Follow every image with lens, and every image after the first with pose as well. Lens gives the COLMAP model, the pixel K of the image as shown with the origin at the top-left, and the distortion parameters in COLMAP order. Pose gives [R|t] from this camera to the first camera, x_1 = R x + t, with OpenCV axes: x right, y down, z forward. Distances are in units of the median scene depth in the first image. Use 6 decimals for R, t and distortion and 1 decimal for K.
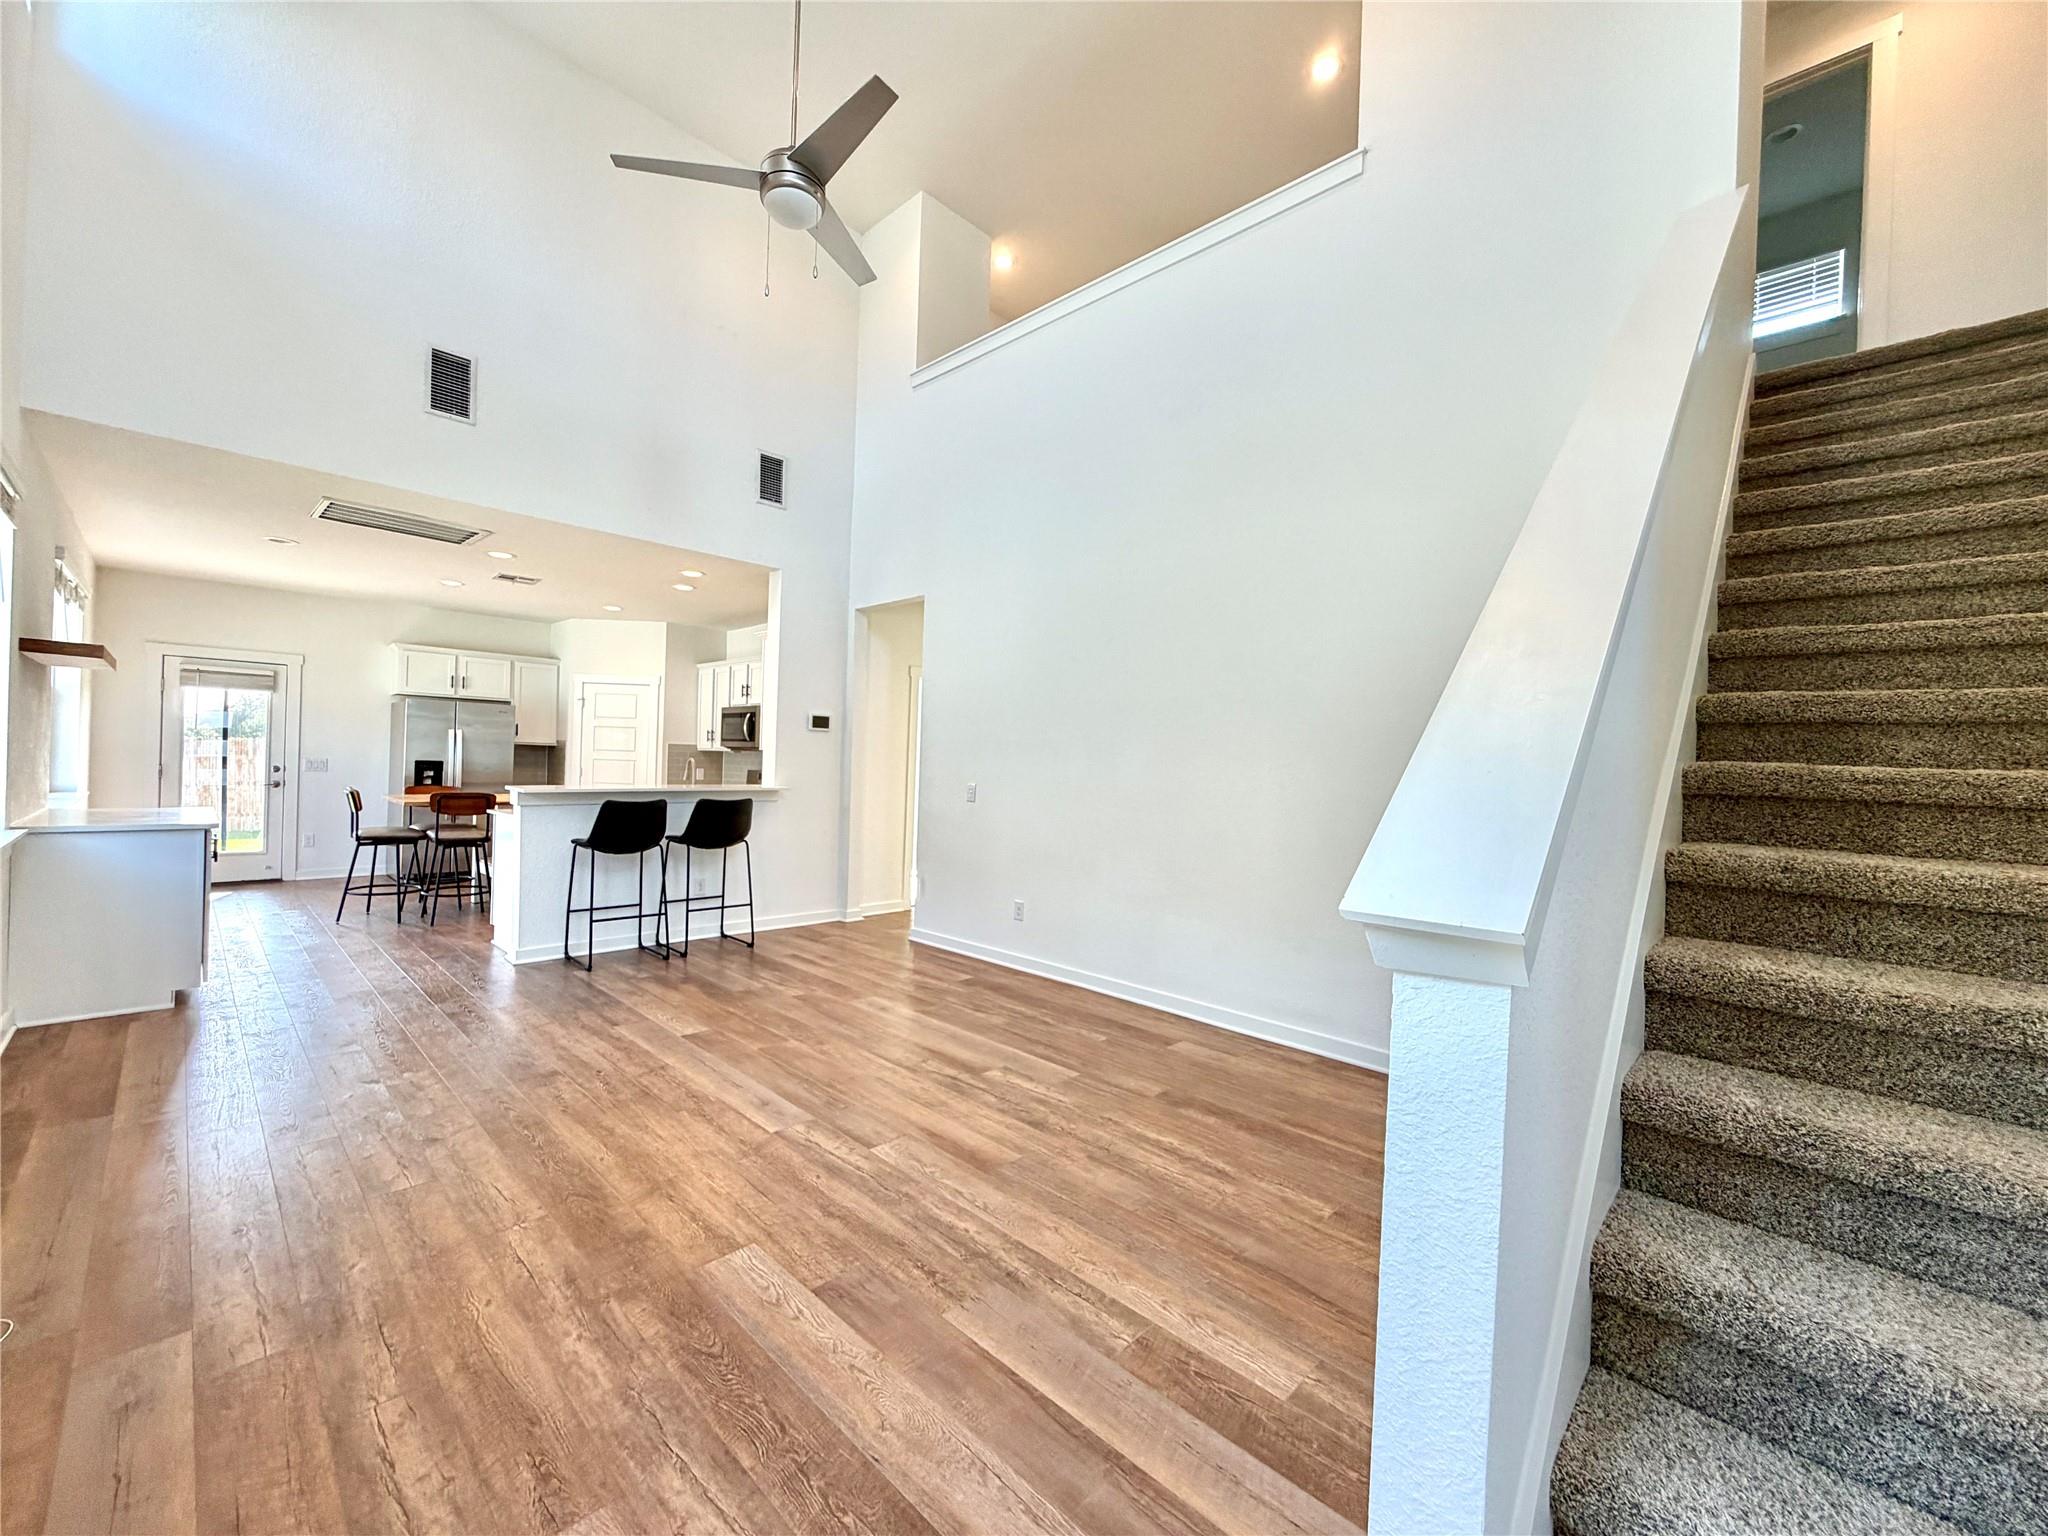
lens RADIAL K [[814.3, 0, 1020.2], [0, 814.3, 768.4], [0, 0, 1]] dist [0.000680, -0.000766]
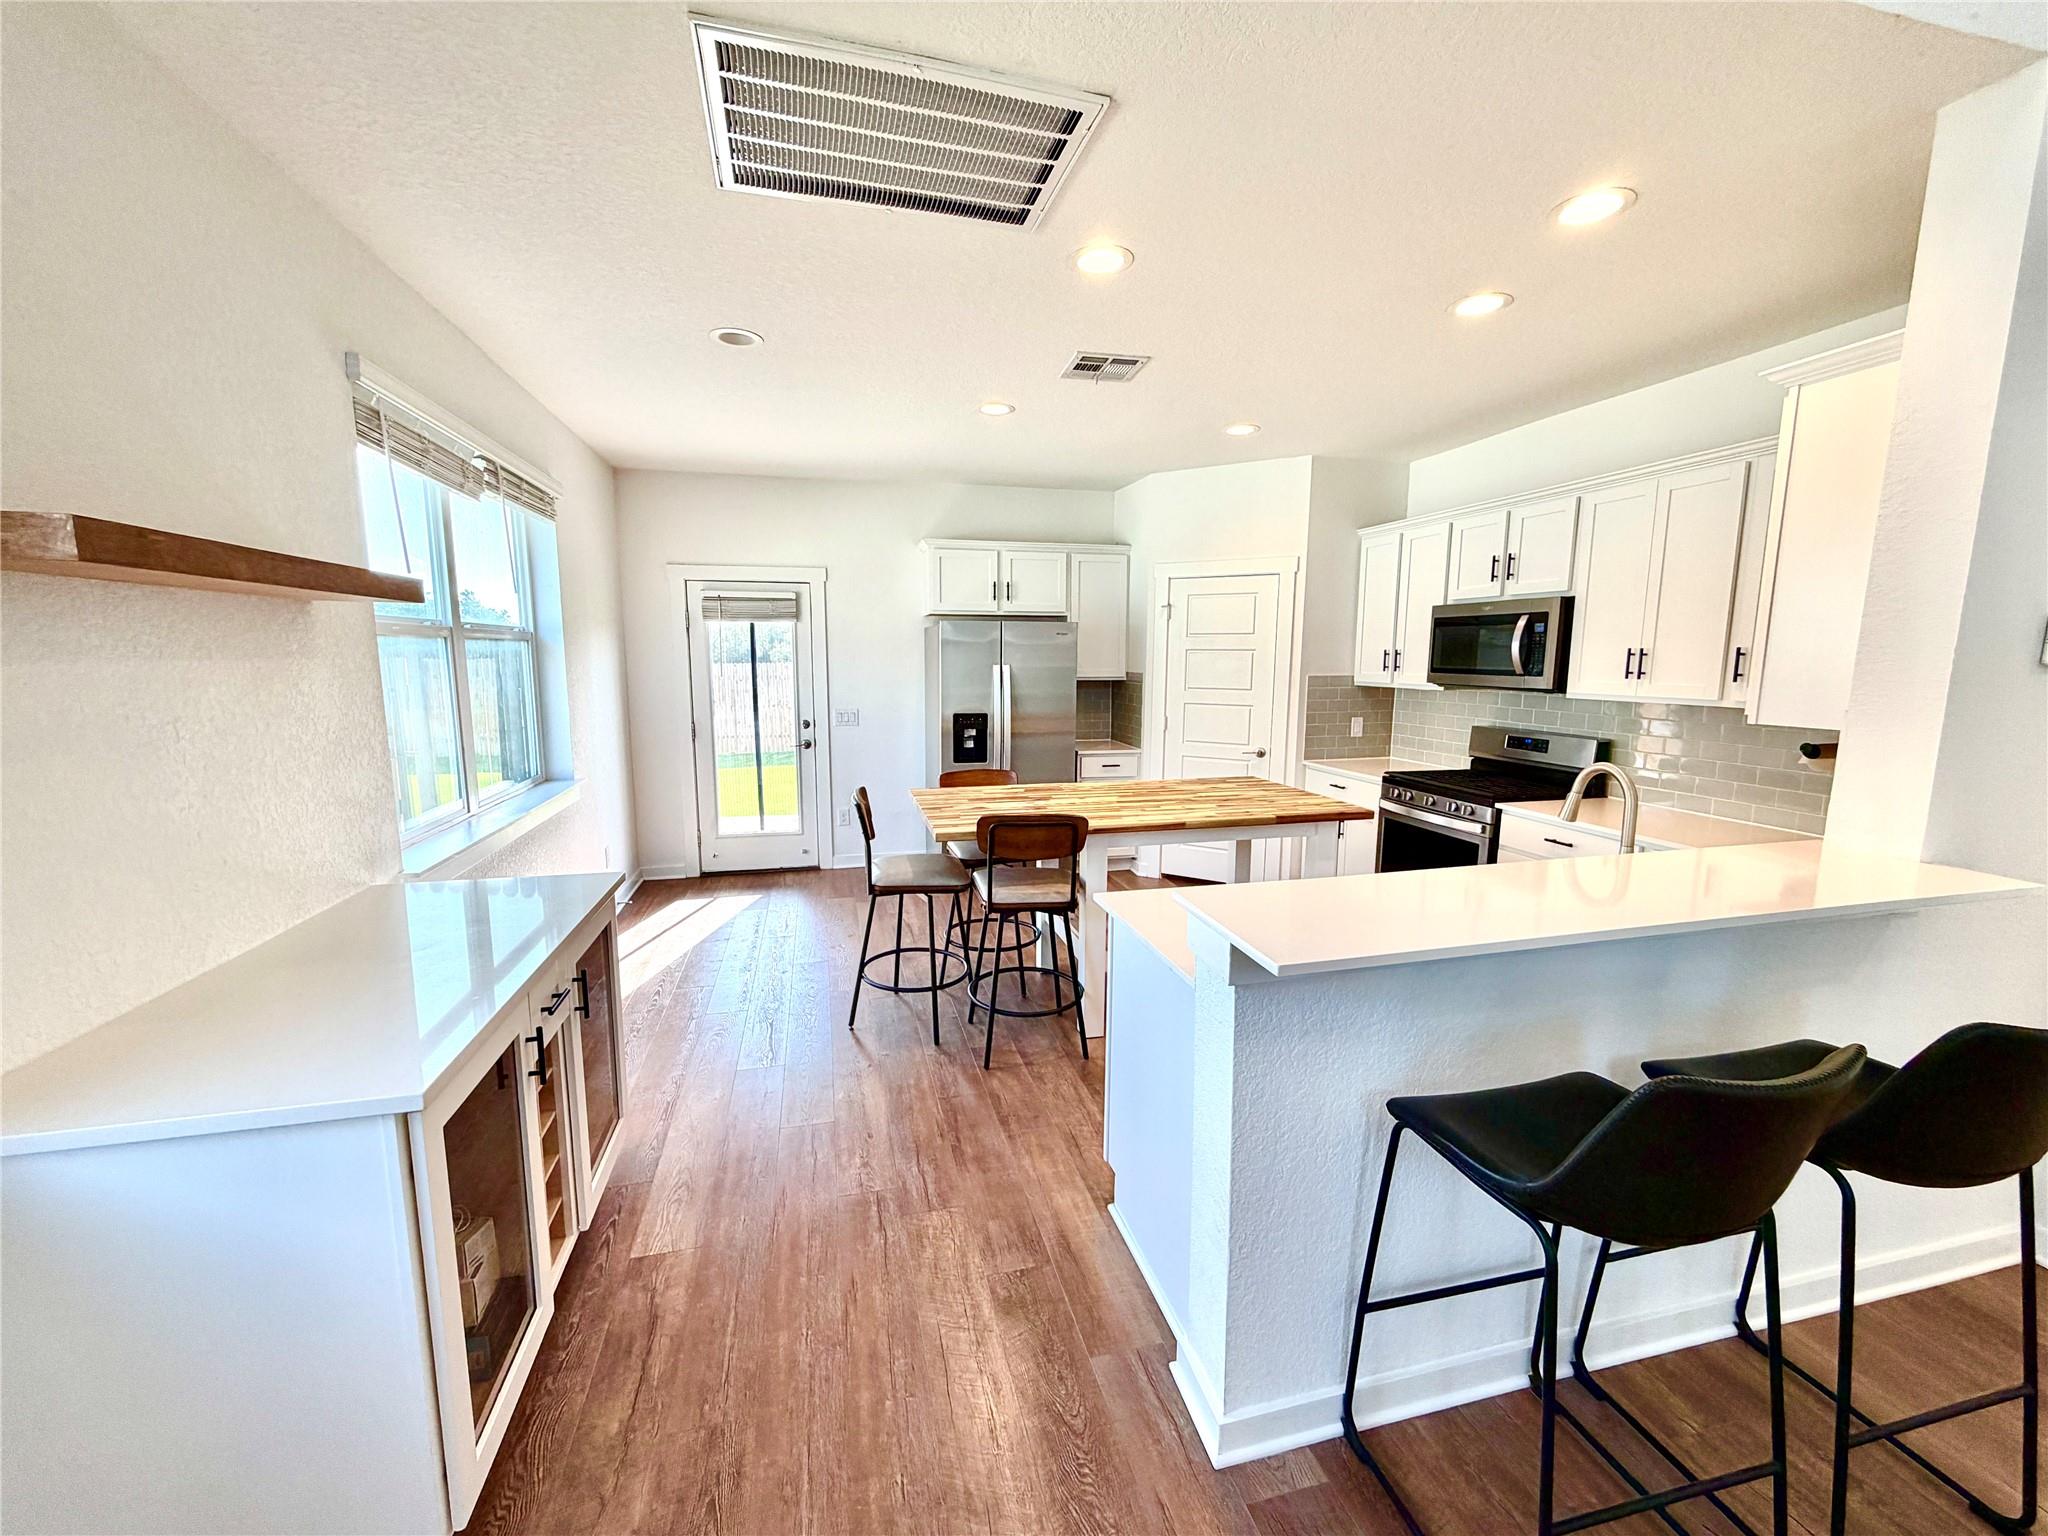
lens RADIAL K [[814.3, 0, 1024.1], [0, 814.3, 763.0], [0, 0, 1]] dist [0.000680, -0.000766]
pose [[0.848171, 0.042012, -0.528054, -0.657883], [0.022379, 0.993118, 0.114958, -0.088095], [0.529250, -0.109321, 0.841394, 0.900118]]
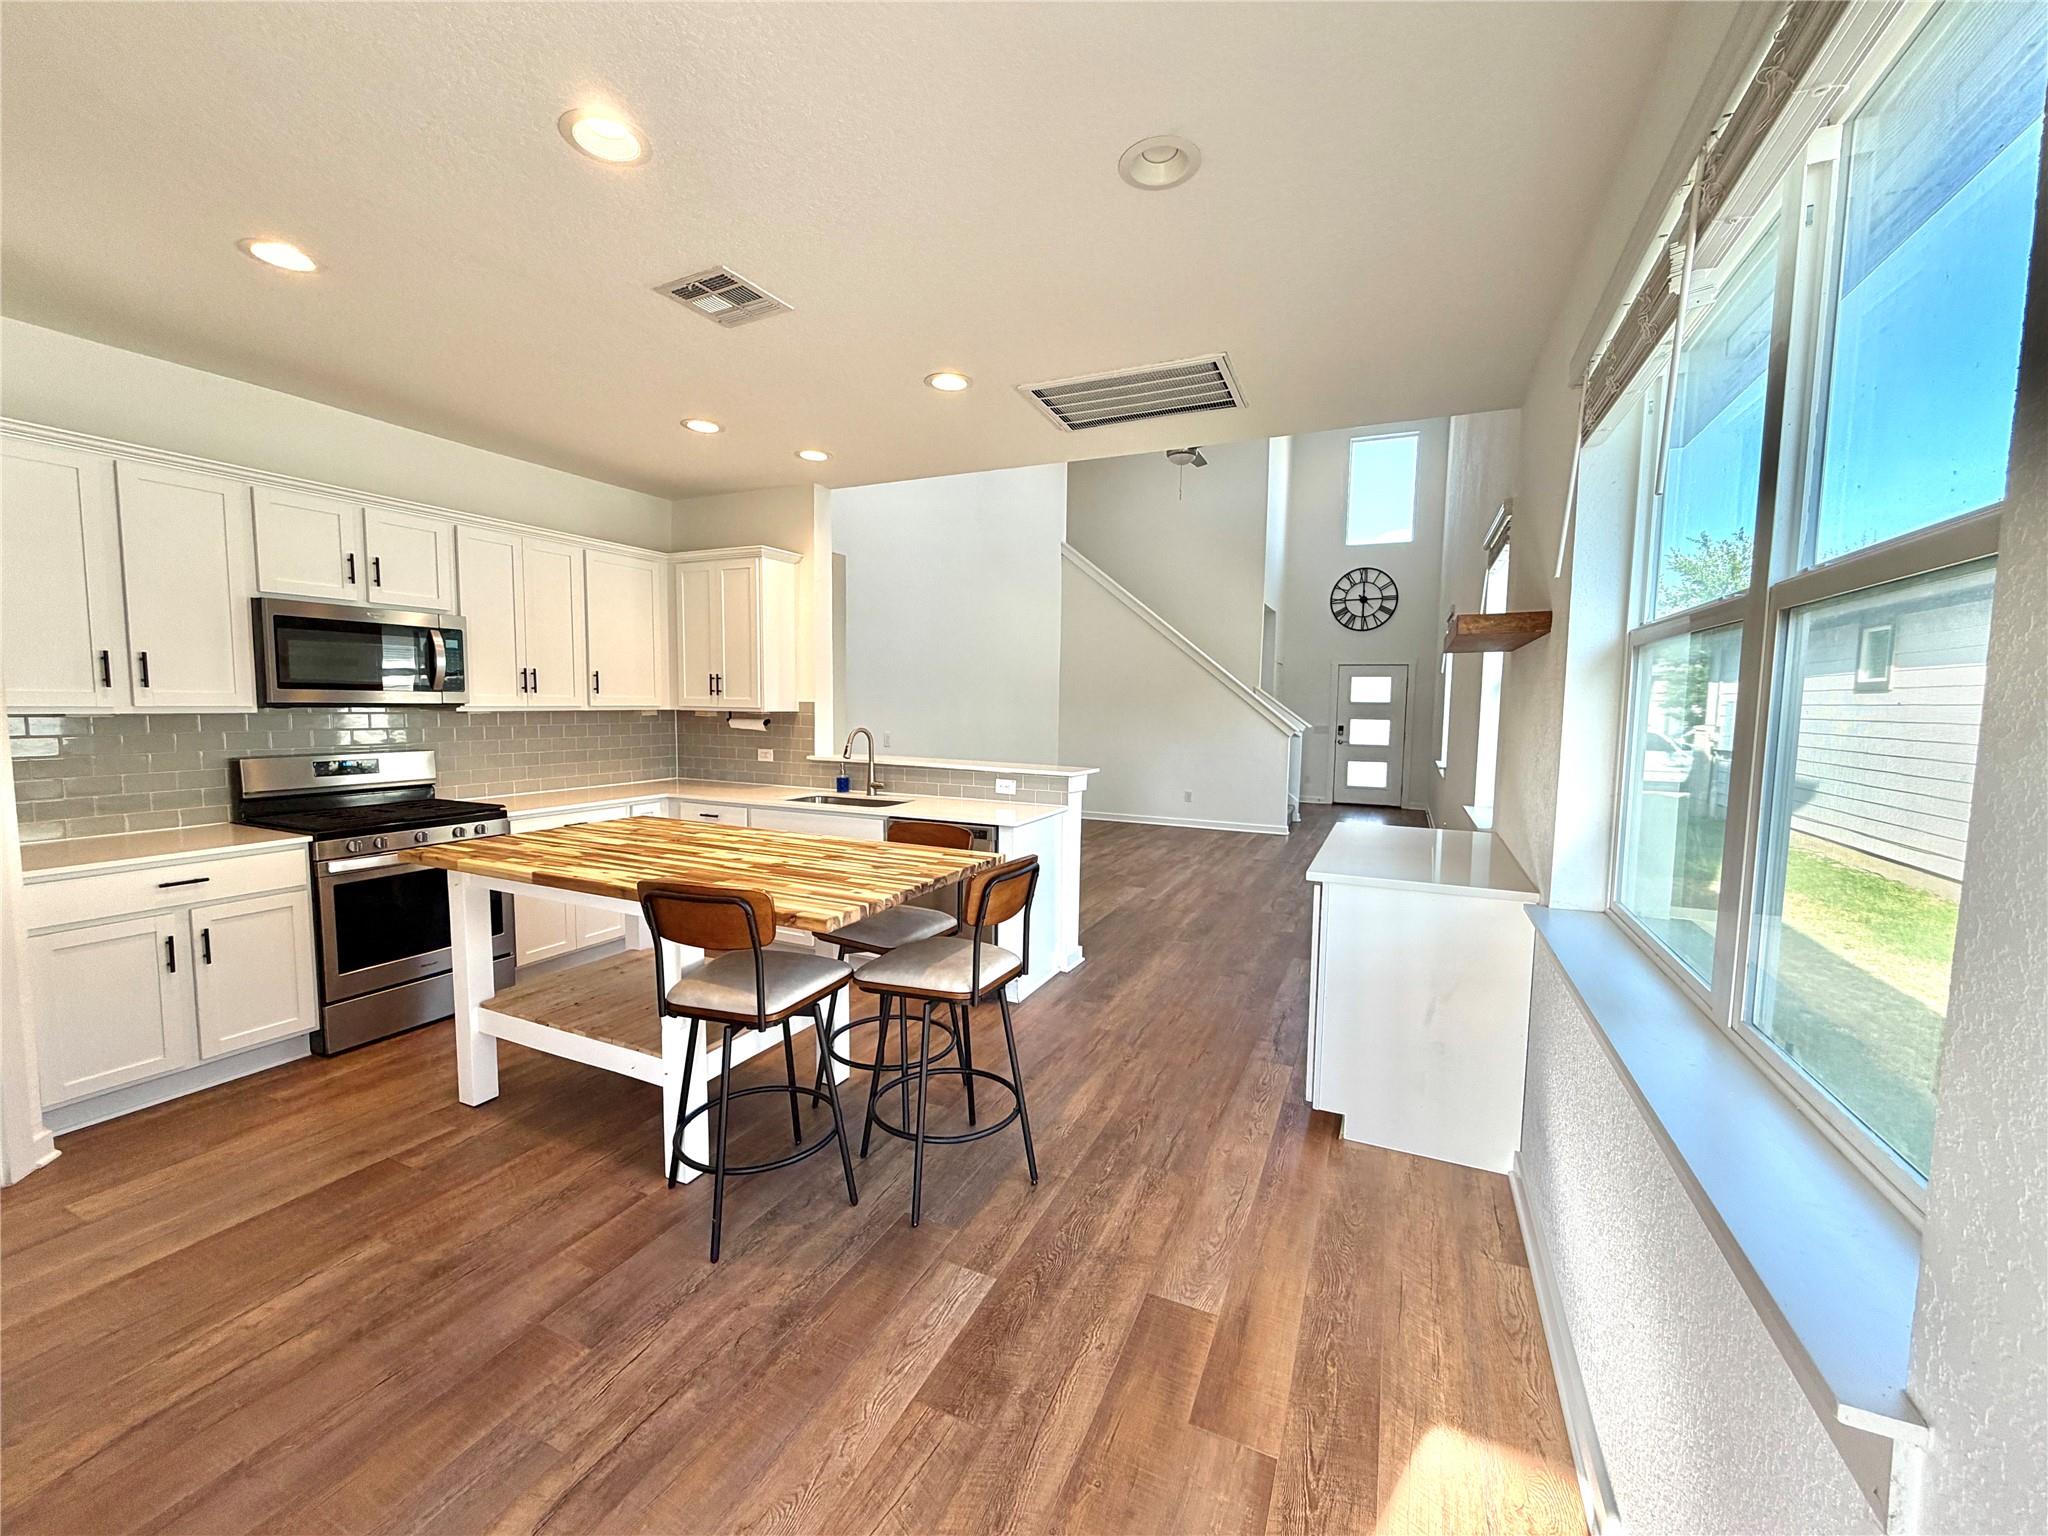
lens RADIAL K [[814.3, 0, 1020.6], [0, 814.3, 766.0], [0, 0, 1]] dist [0.000680, -0.000766]
pose [[-0.332503, -0.133320, 0.933631, -1.771365], [-0.041101, 0.991066, 0.126884, -0.129446], [-0.942206, 0.003816, -0.335012, 1.698281]]
